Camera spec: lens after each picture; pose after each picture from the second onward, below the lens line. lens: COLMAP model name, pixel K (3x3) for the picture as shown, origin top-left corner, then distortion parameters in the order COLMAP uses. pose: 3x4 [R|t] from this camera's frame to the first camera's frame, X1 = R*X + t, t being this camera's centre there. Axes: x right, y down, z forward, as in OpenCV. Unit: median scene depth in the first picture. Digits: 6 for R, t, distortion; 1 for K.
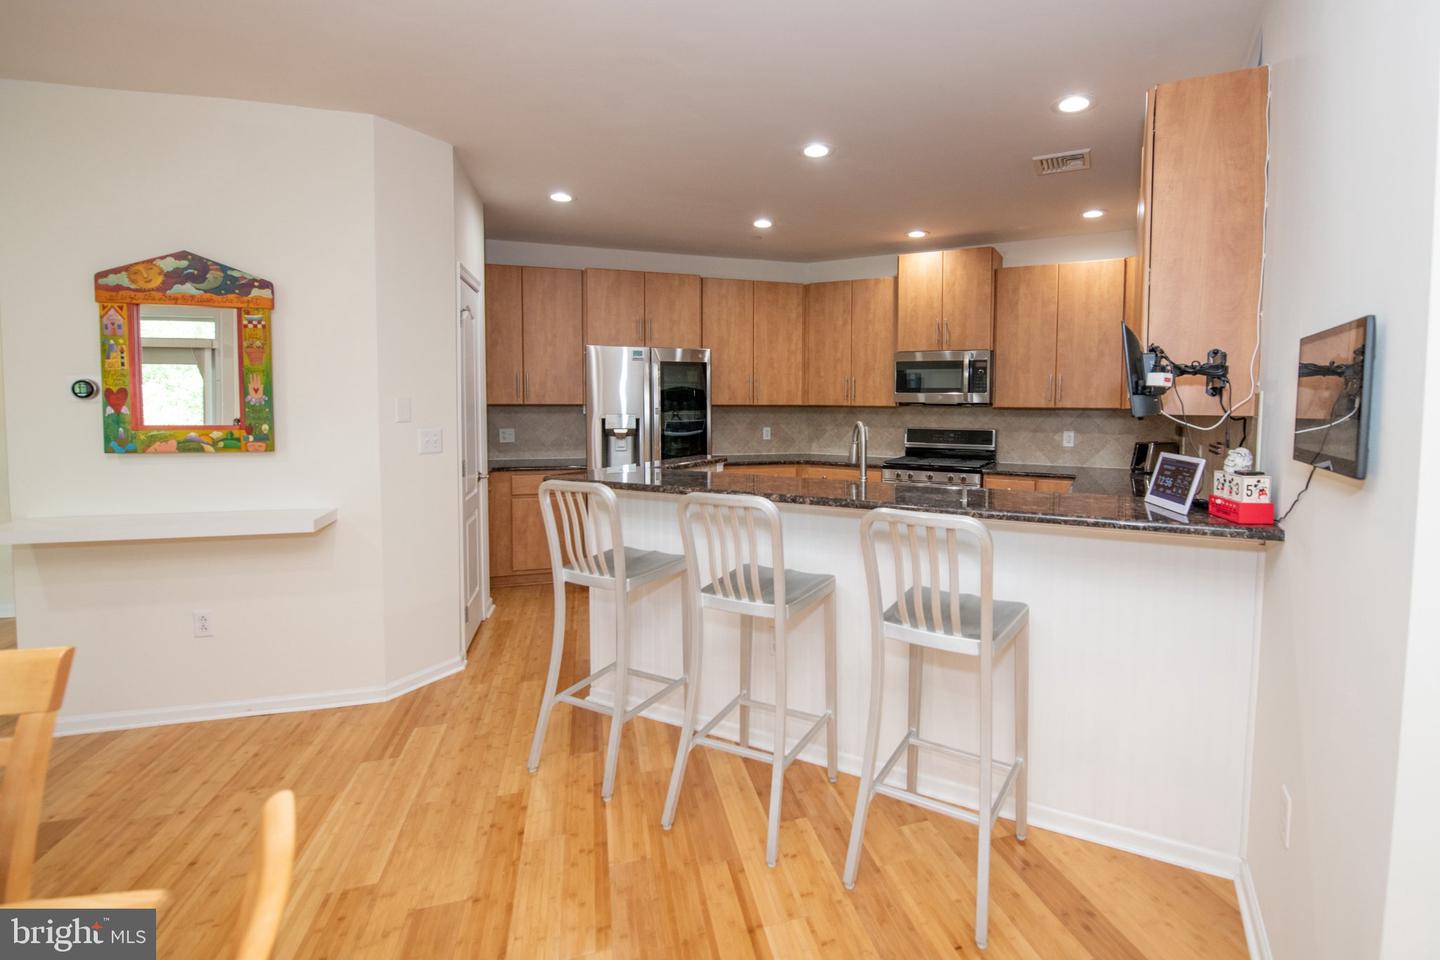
lens RADIAL K [[645.2, 0, 805.7], [0, 645.2, 433.9], [0, 0, 1]] dist [-0.019255, -0.000292]
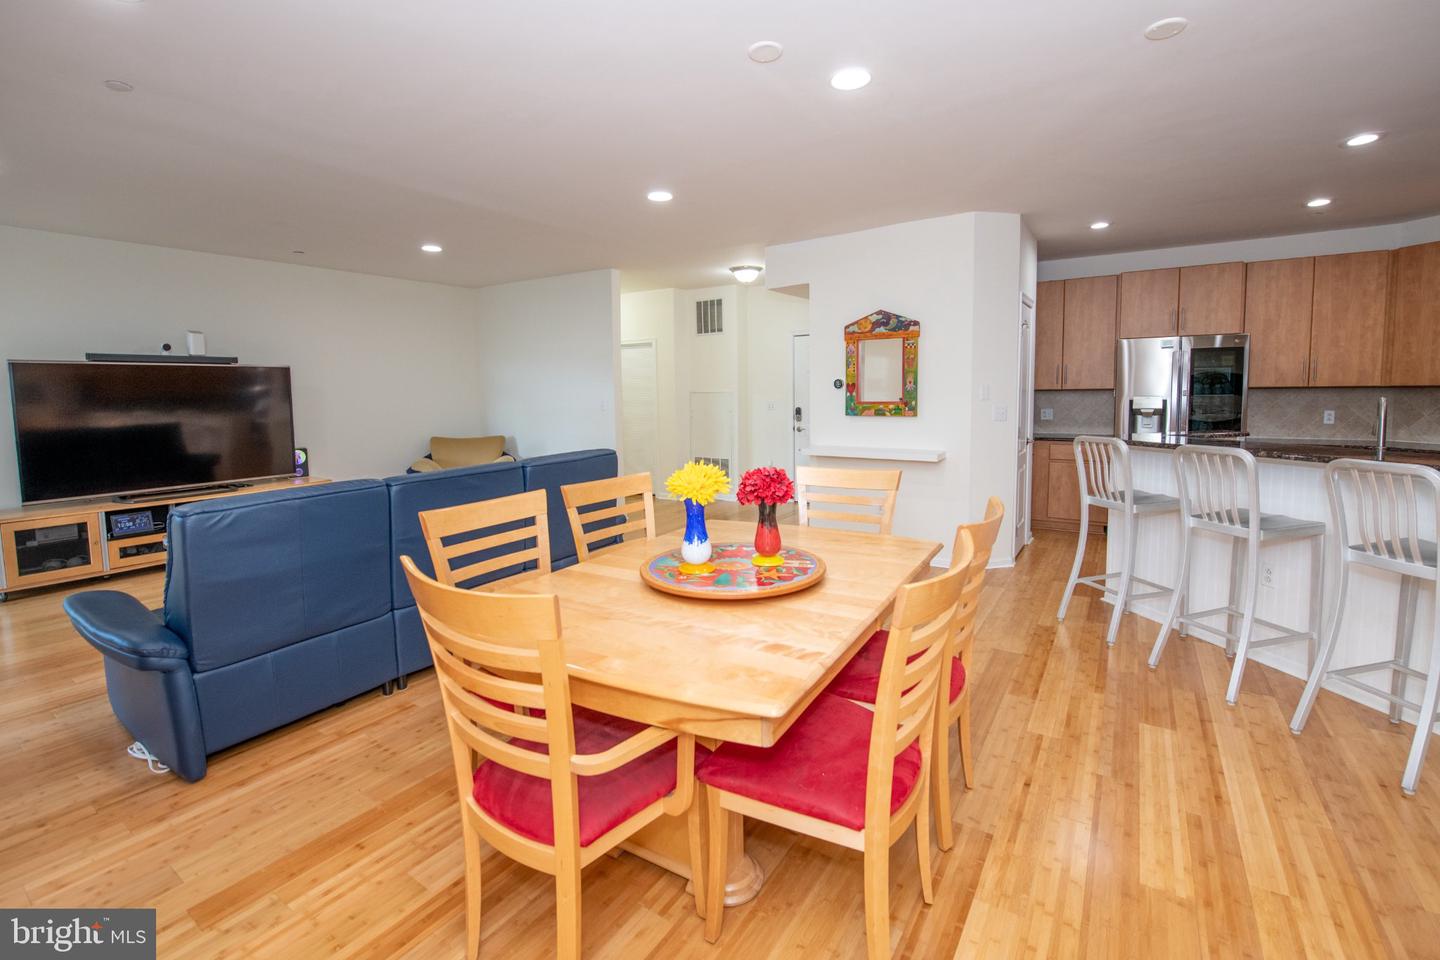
lens RADIAL K [[618.5, 0, 725.7], [0, 618.5, 439.5], [0, 0, 1]] dist [-0.018118, -0.000209]
pose [[0.617738, 0.045871, -0.785045, 0.112246], [-0.023065, 0.998925, 0.040218, 0.019858], [0.786045, -0.006737, 0.618132, -0.281205]]
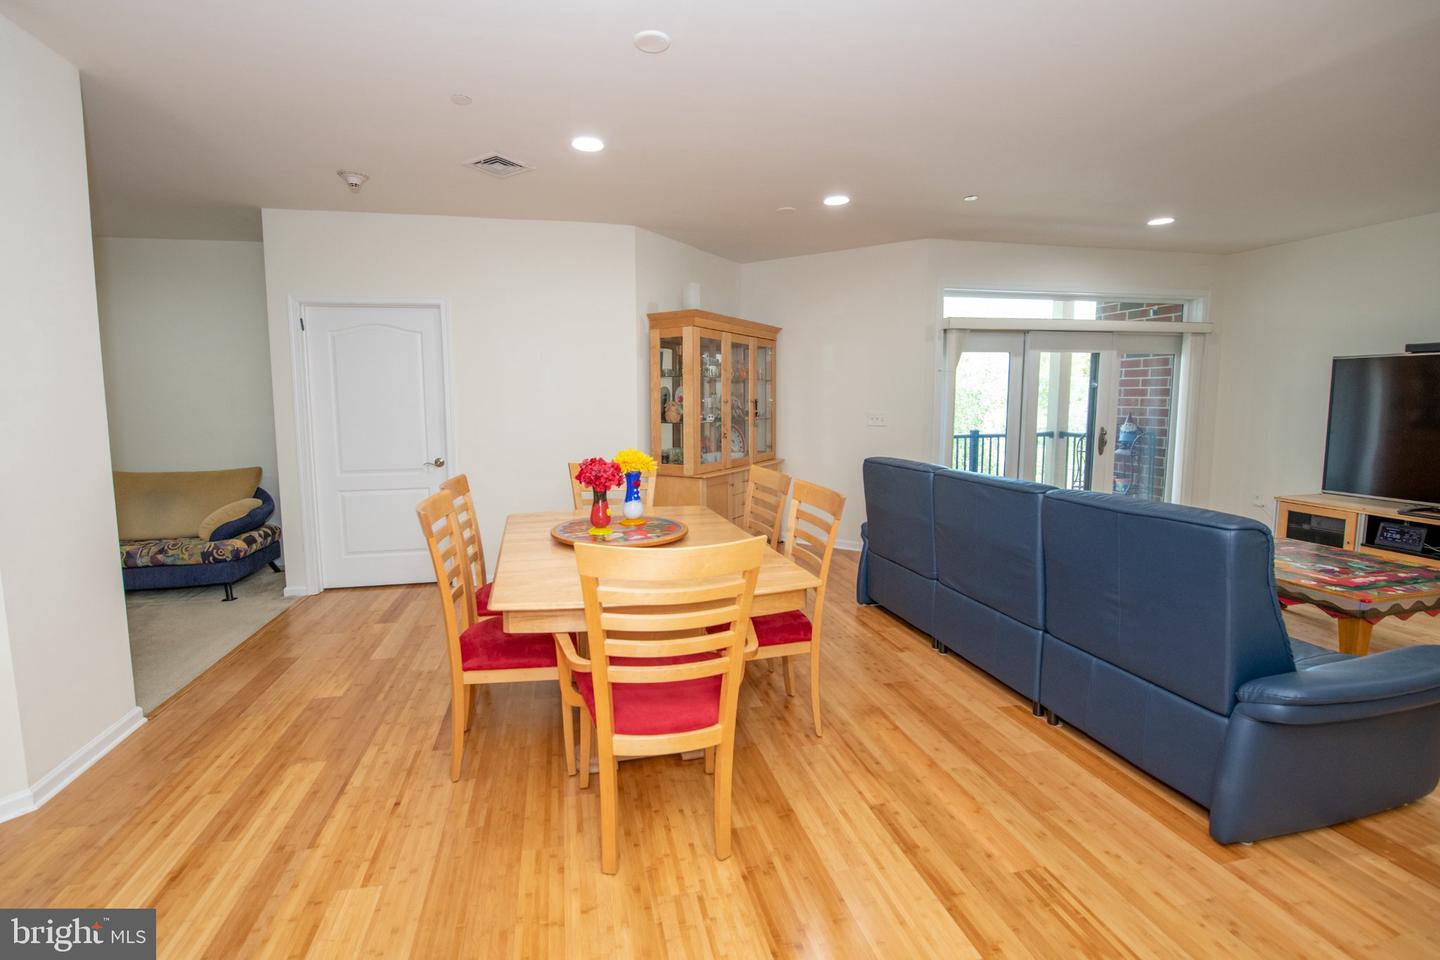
lens RADIAL K [[615.0, 0, 685.8], [0, 615.0, 458.7], [0, 0, 1]] dist [-0.017033, -0.001091]
pose [[-0.992538, -0.014930, 0.121020, -0.336108], [0.003804, 0.988202, 0.153110, -0.027109], [-0.121878, 0.152428, -0.980771, 0.514386]]
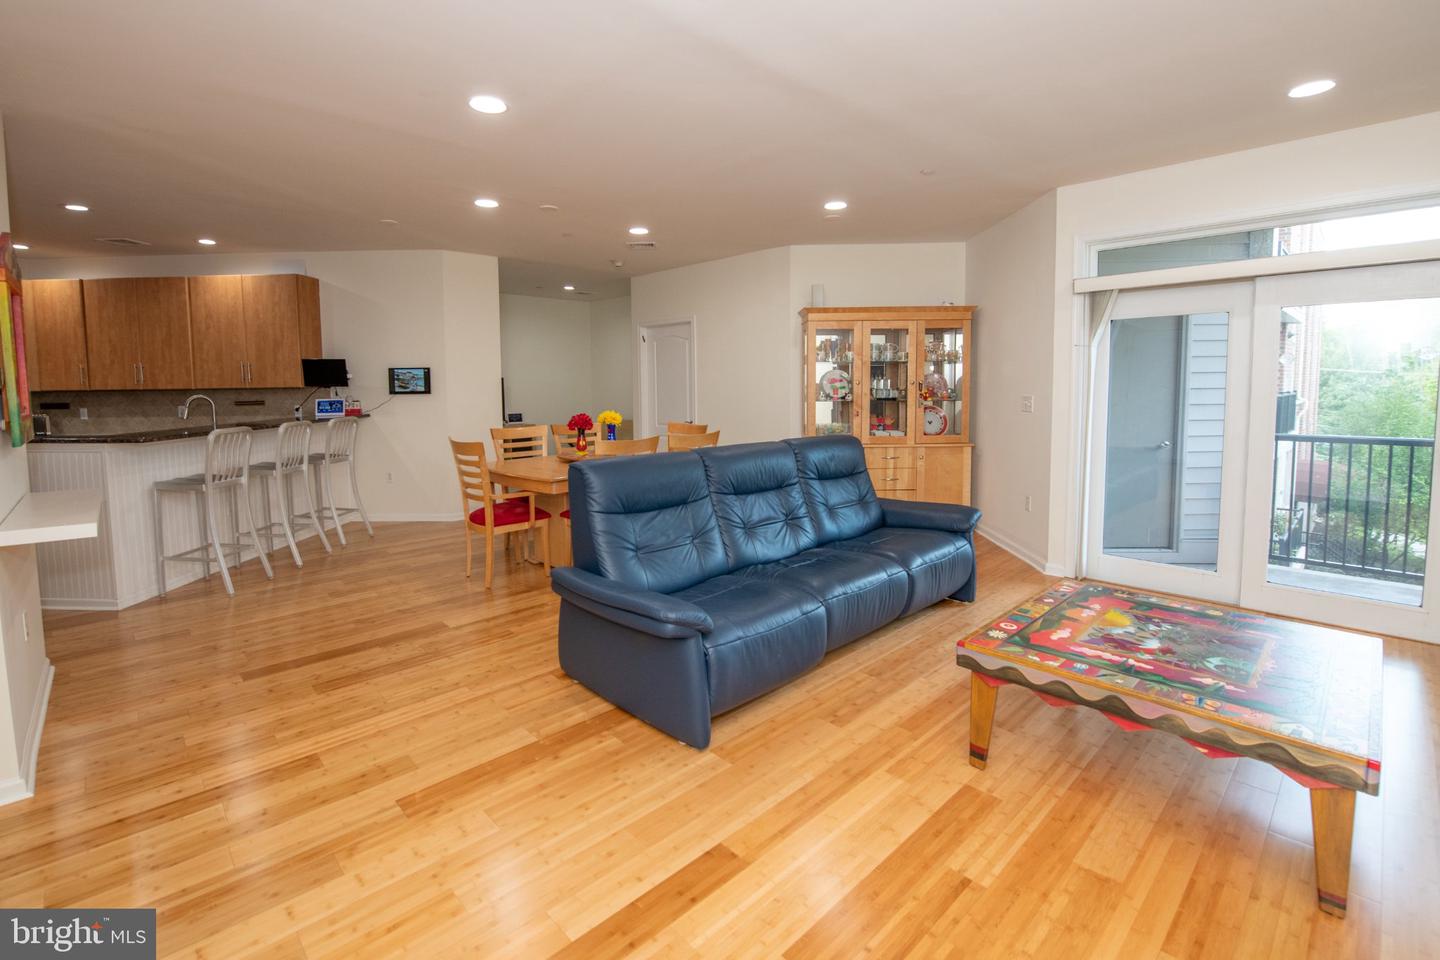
lens RADIAL K [[648.7, 0, 704.0], [0, 648.7, 428.5], [0, 0, 1]] dist [-0.015622, -0.000244]
pose [[-0.415478, -0.070042, 0.906903, -1.248038], [0.054746, 0.993298, 0.101795, -0.018297], [-0.907954, 0.091942, -0.408859, 0.248461]]
